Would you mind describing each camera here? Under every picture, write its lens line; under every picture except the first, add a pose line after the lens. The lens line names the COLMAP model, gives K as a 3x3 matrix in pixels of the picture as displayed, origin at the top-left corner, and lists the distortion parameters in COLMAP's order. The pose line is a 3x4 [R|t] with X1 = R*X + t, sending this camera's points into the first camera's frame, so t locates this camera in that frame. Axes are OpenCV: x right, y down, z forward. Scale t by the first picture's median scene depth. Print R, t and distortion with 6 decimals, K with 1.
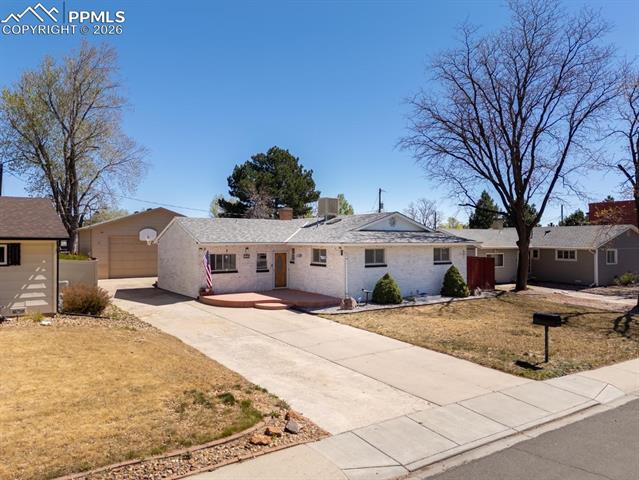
lens RADIAL K [[469.5, 0, 319.5], [0, 469.5, 240.0], [0, 0, 1]] dist [0.067348, -0.064335]
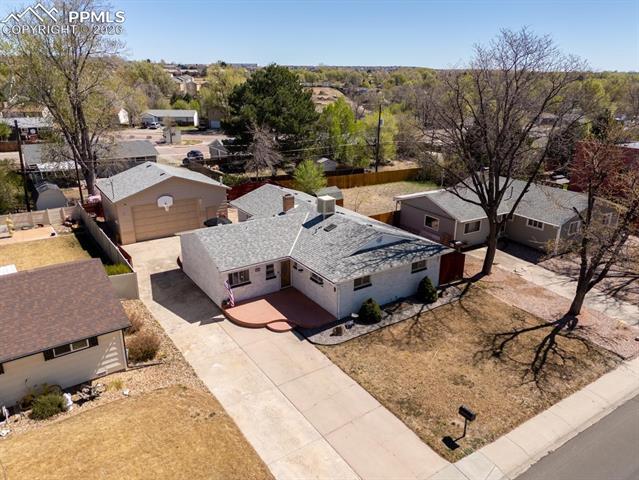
lens RADIAL K [[469.5, 0, 319.5], [0, 469.5, 240.0], [0, 0, 1]] dist [0.067348, -0.064335]
pose [[0.999988, 0.004584, -0.001760, 0.005384], [-0.003734, 0.942637, 0.333798, -0.346096], [0.003189, -0.333788, 0.942643, -0.094308]]
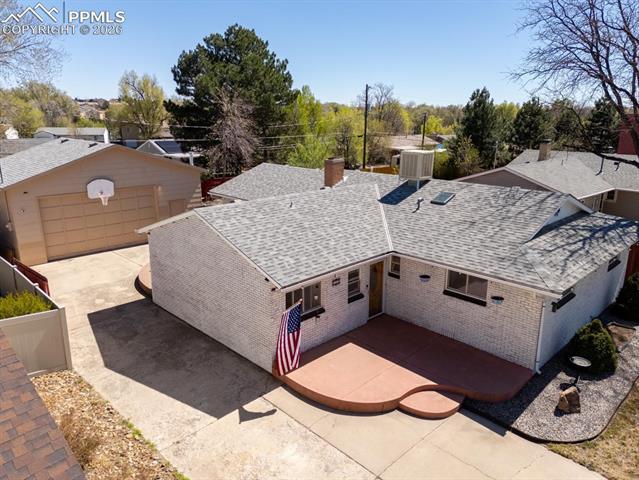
lens RADIAL K [[469.5, 0, 319.5], [0, 469.5, 240.0], [0, 0, 1]] dist [0.067348, -0.064335]
pose [[0.983030, -0.048894, 0.176808, -0.215254], [0.000511, 0.964552, 0.263892, -0.132903], [-0.183443, -0.259324, 0.948209, 0.359019]]
